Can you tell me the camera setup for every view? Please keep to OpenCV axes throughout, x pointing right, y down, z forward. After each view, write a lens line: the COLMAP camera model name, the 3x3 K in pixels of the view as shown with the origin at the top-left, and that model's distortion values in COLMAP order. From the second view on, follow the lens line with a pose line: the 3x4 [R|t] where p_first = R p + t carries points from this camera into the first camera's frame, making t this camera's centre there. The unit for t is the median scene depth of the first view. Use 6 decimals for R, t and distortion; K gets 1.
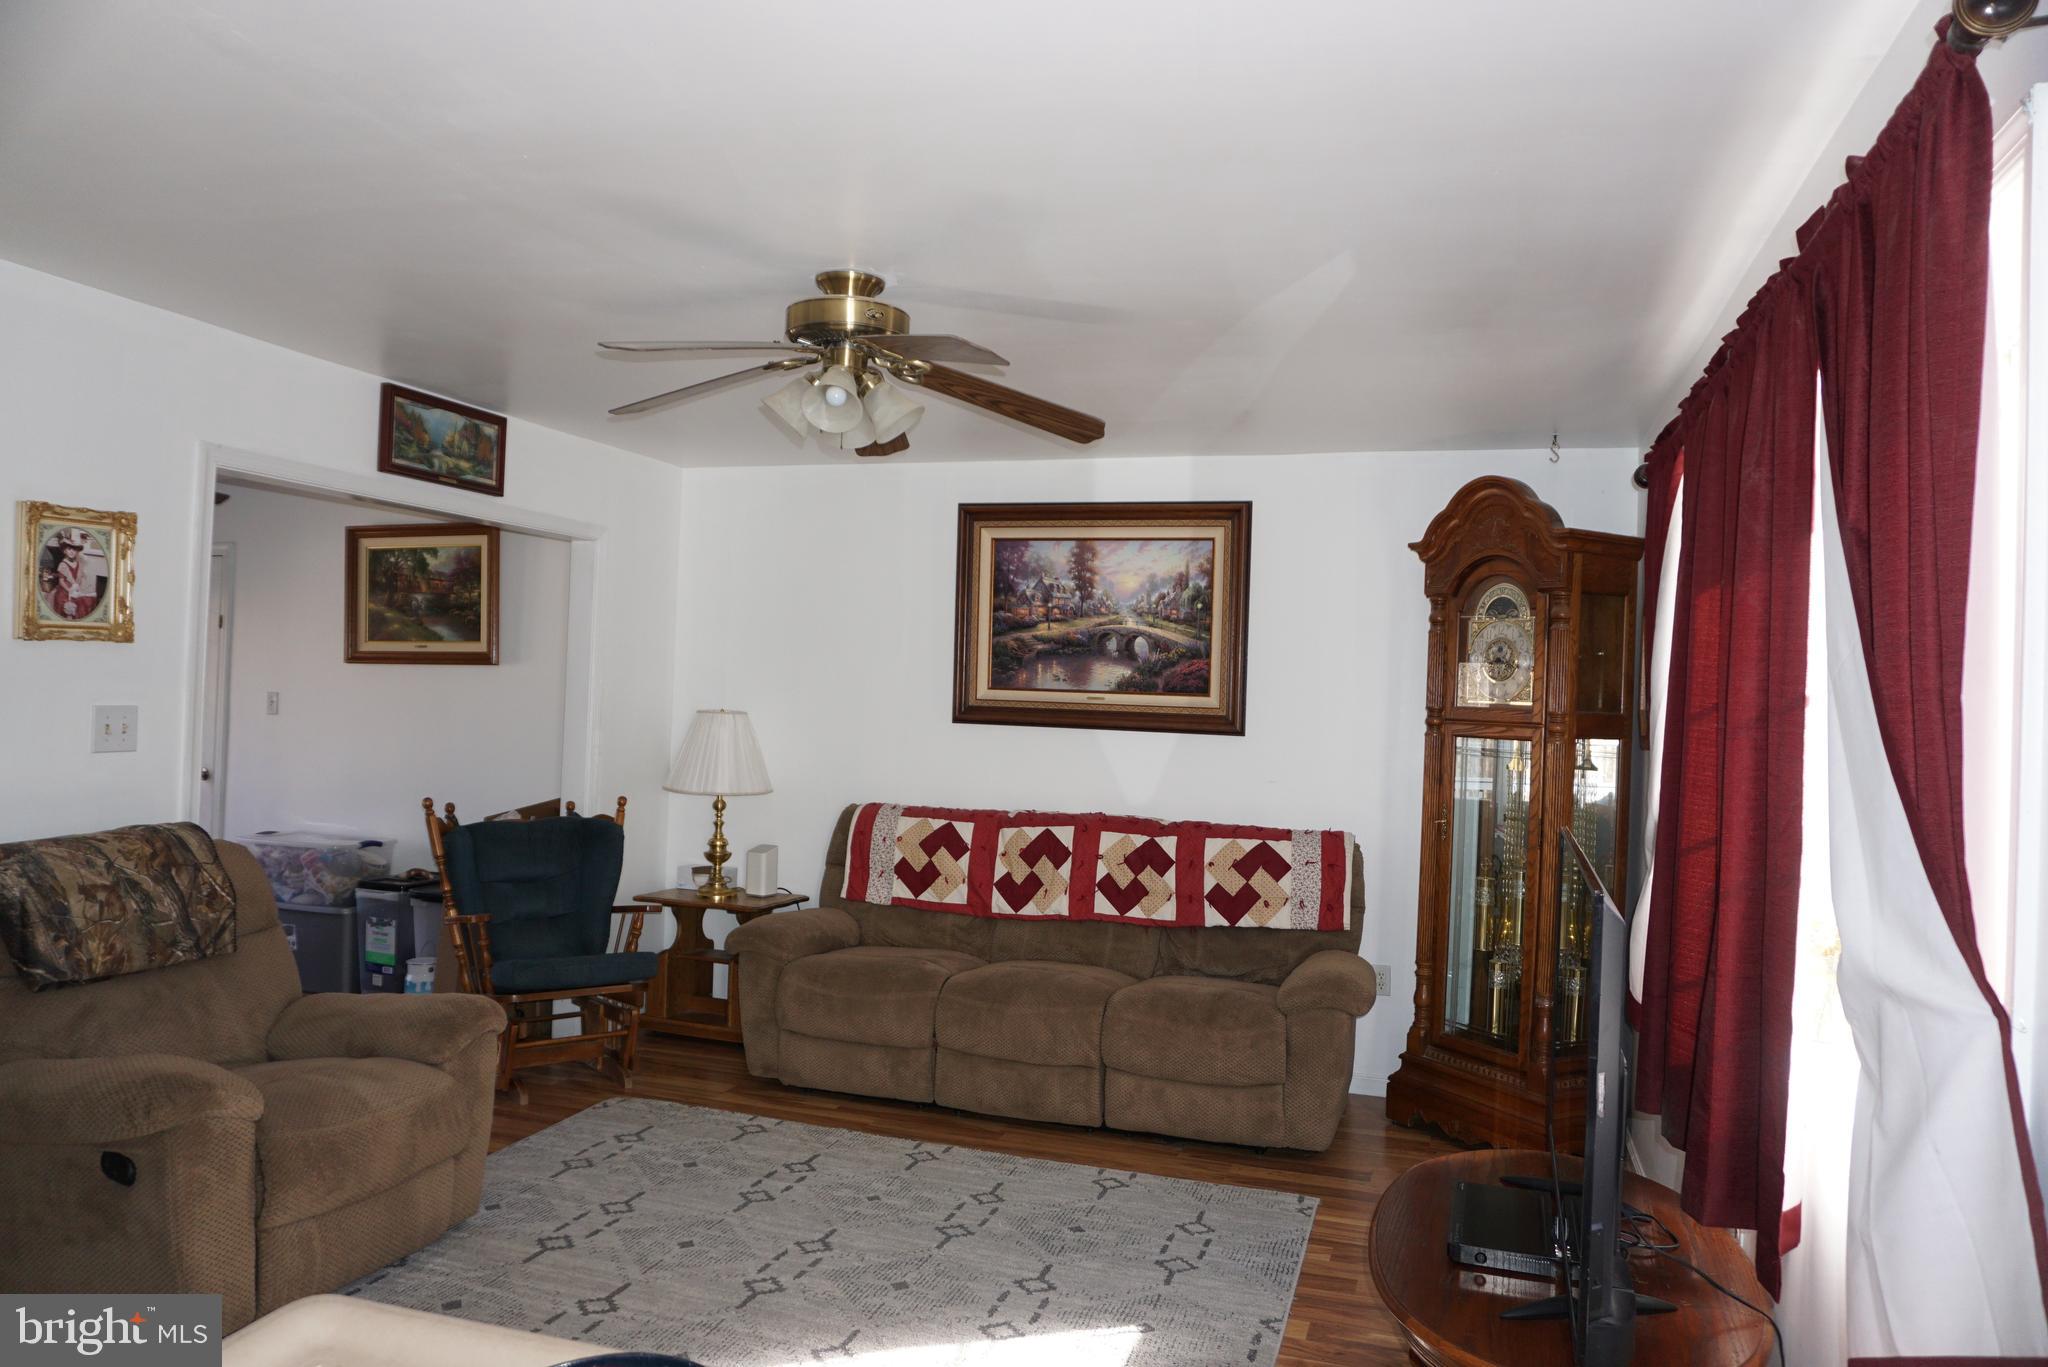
lens RADIAL K [[1374.1, 0, 1027.6], [0, 1374.1, 682.1], [0, 0, 1]] dist [-0.030974, 0.010084]
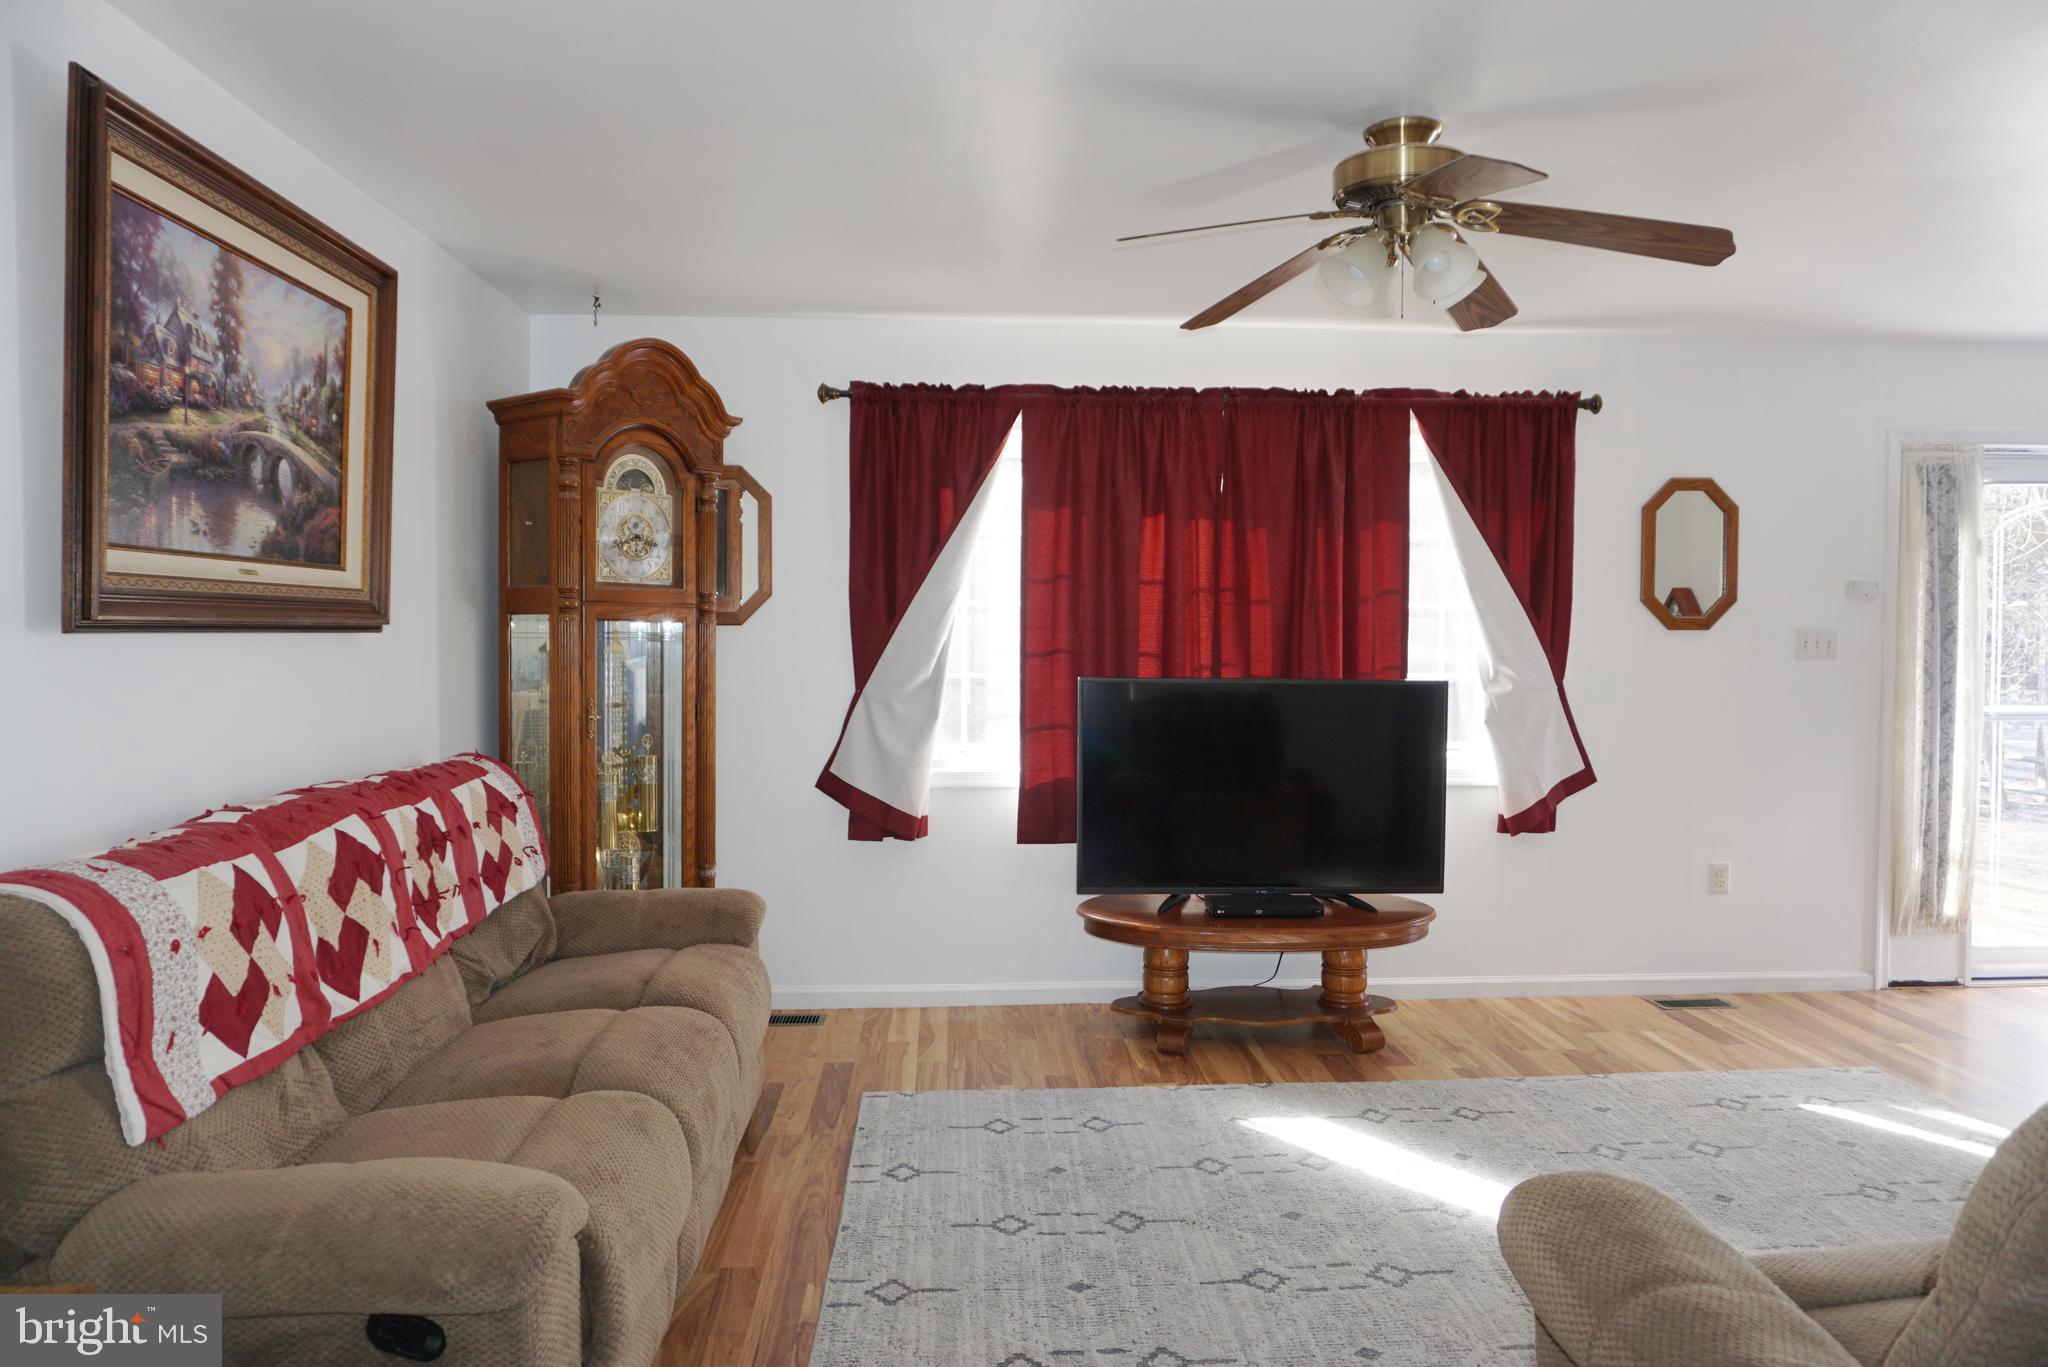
lens RADIAL K [[1374.1, 0, 1030.2], [0, 1374.1, 683.7], [0, 0, 1]] dist [-0.030974, 0.010084]
pose [[-0.360635, -0.075512, 0.929645, -0.541608], [-0.030425, 0.997139, 0.069192, 0.009698], [-0.932211, -0.003331, -0.361900, 0.932908]]
